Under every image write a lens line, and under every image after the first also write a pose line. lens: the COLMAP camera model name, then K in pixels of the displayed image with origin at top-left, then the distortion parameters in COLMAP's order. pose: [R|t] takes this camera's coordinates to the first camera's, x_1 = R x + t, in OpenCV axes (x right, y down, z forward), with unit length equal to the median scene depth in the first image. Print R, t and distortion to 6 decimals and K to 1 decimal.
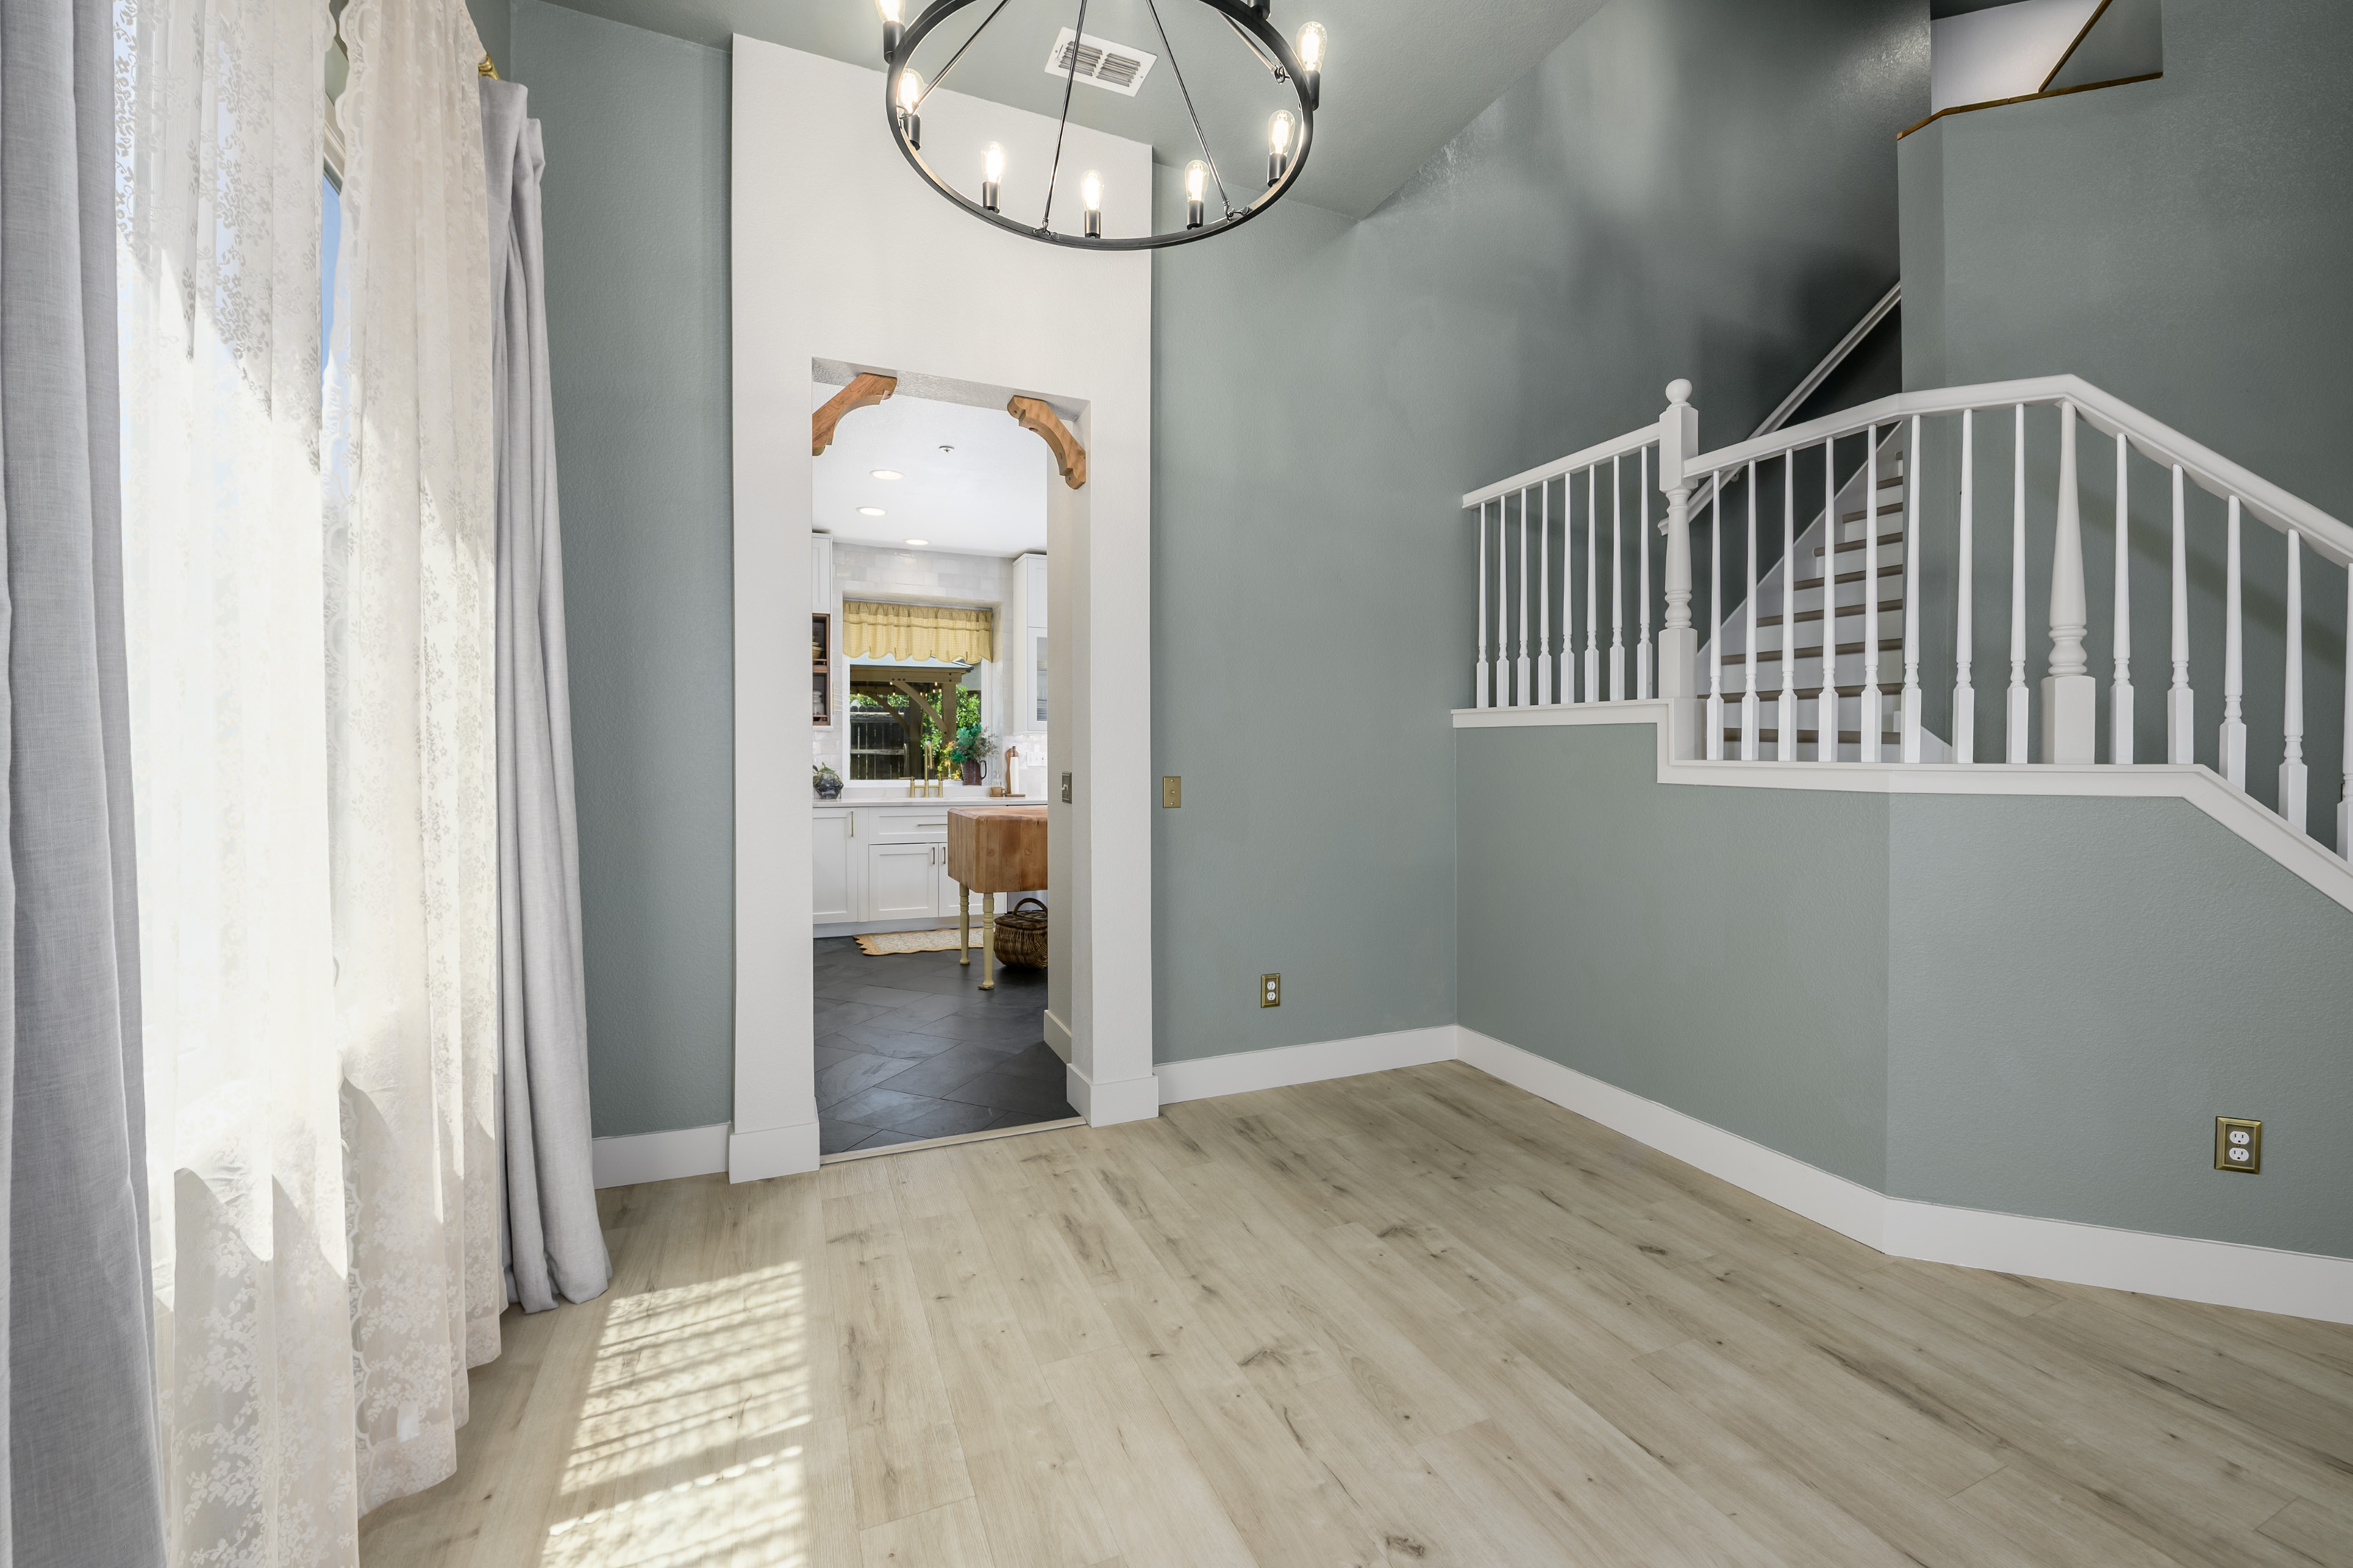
lens RADIAL K [[959.2, 0, 1168.5], [0, 959.2, 733.3], [0, 0, 1]] dist [-0.011927, -0.000425]
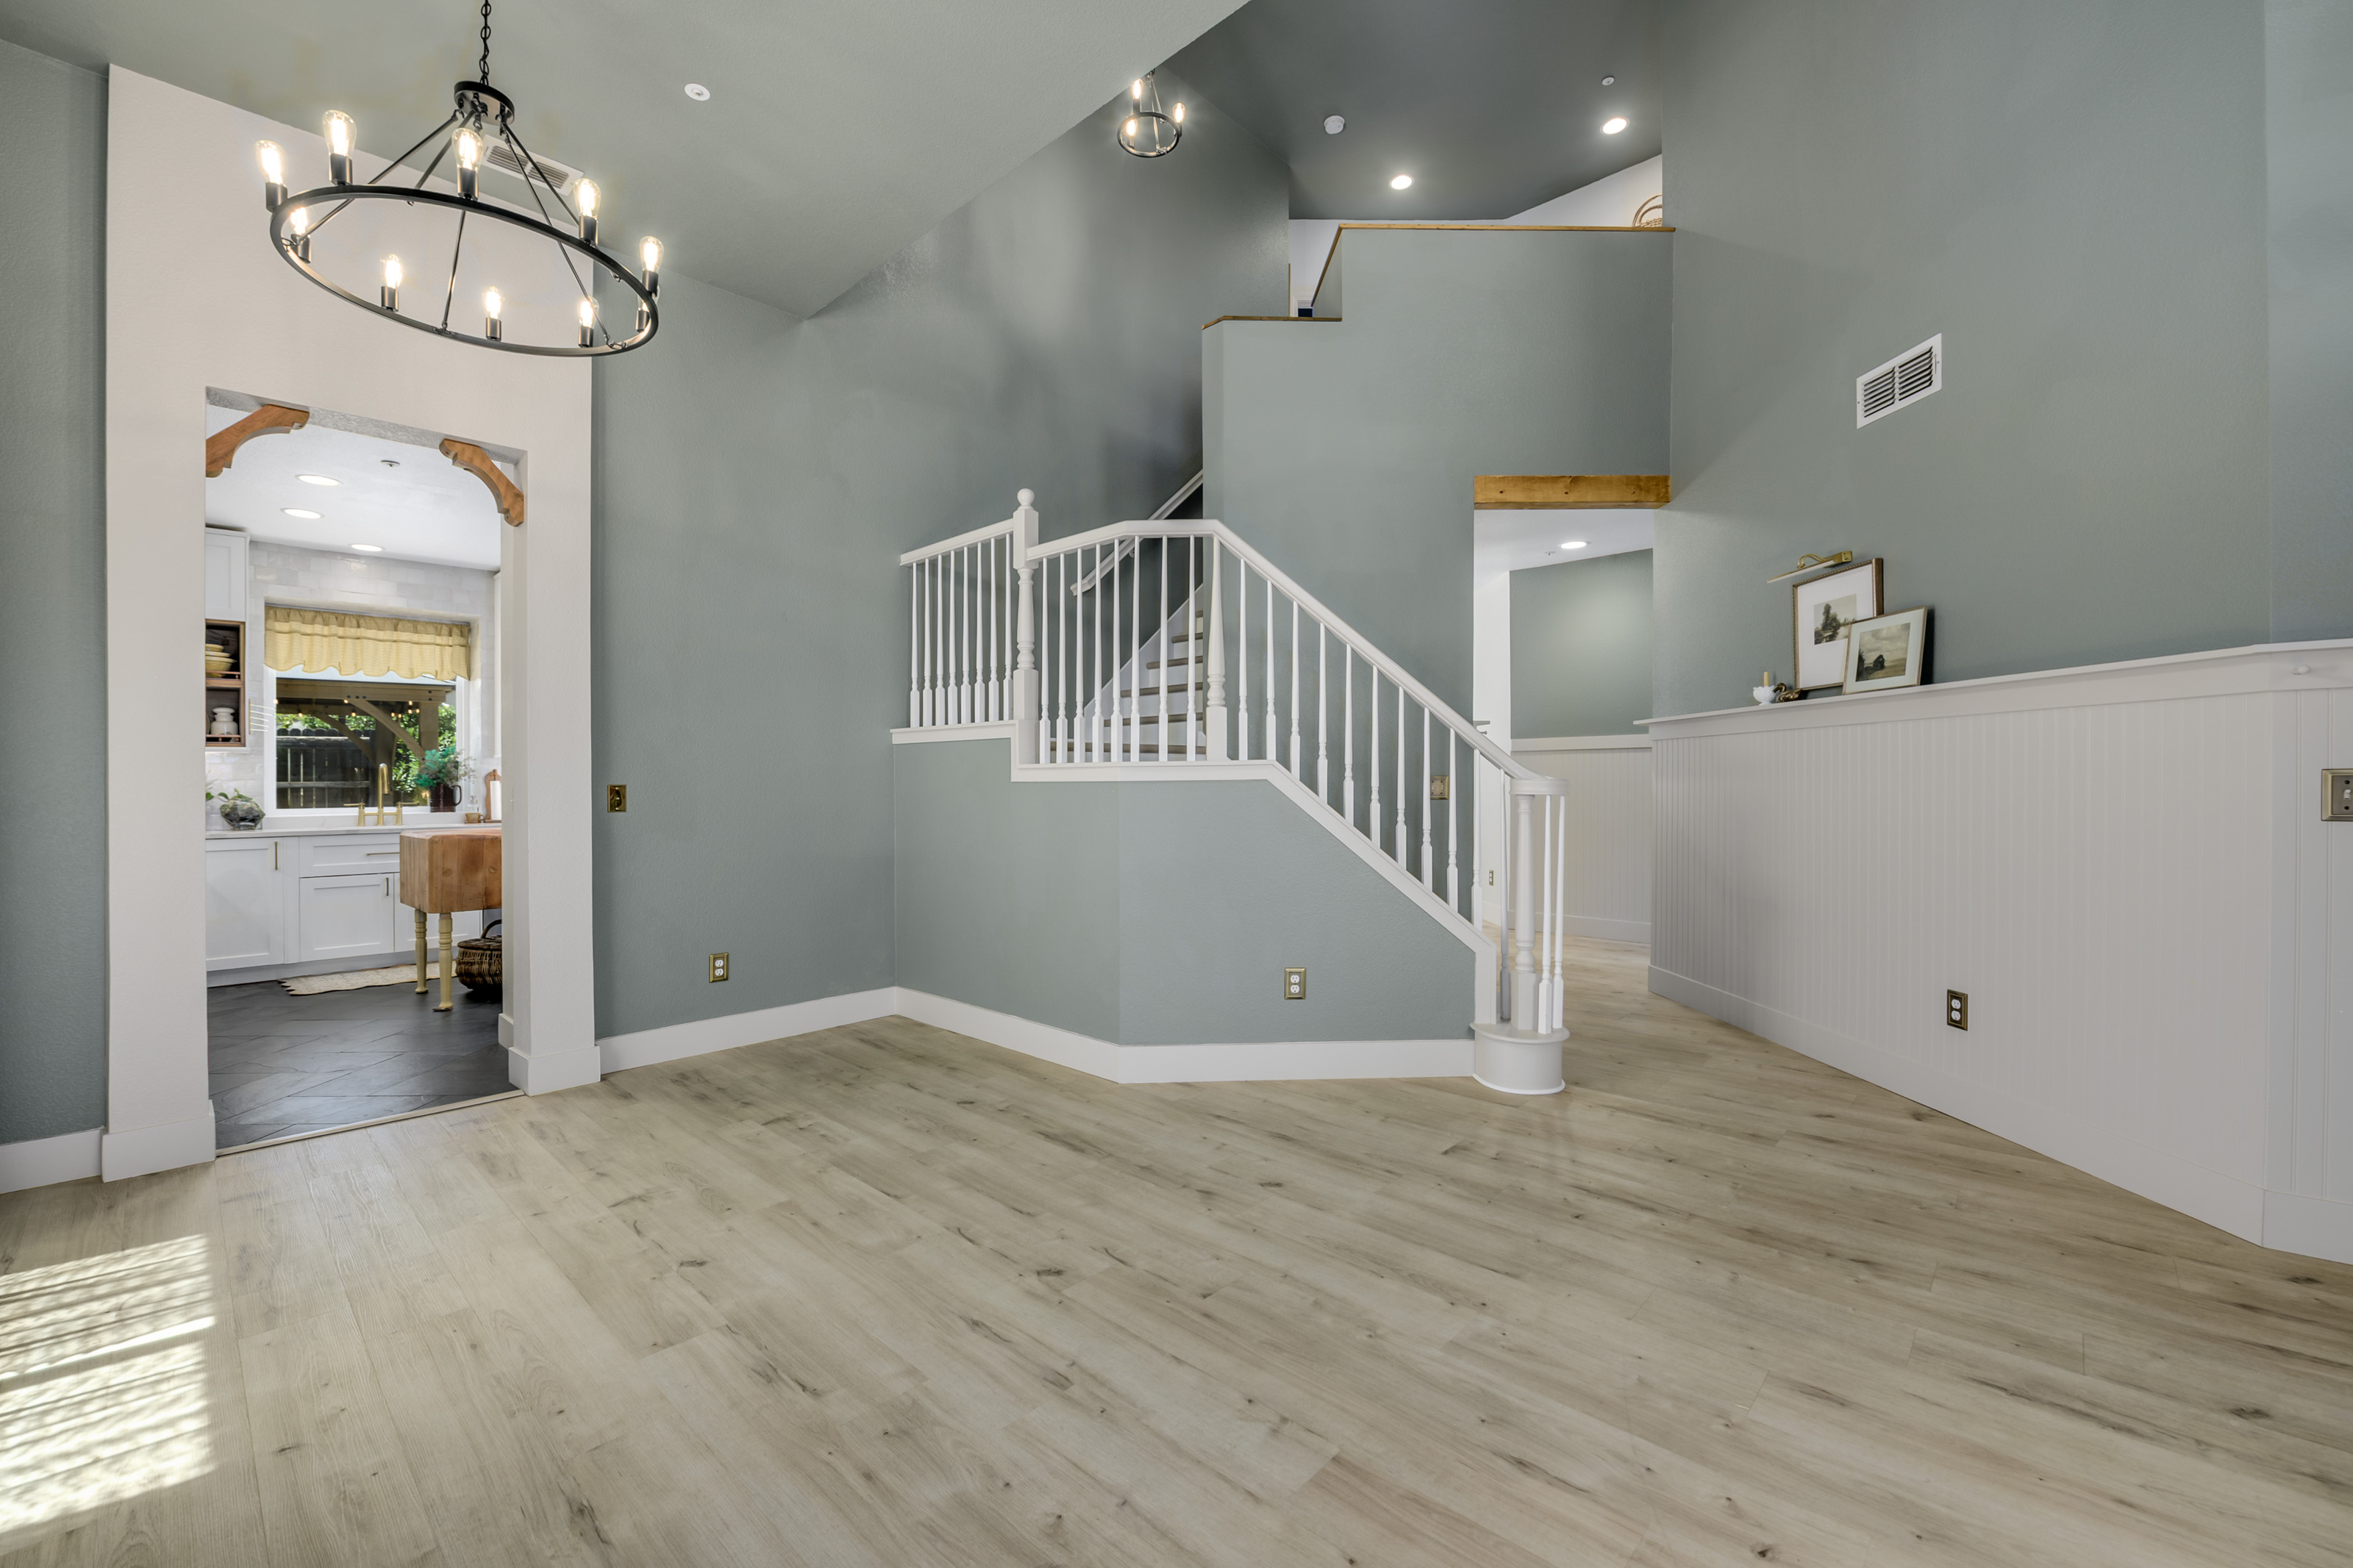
lens RADIAL K [[982.3, 0, 1181.6], [0, 982.3, 755.4], [0, 0, 1]] dist [-0.002038, -0.005663]
pose [[0.915556, -0.004021, 0.402170, 0.179462], [0.007064, 0.999957, -0.006083, 0.026329], [-0.402128, 0.008410, 0.915545, -0.410209]]
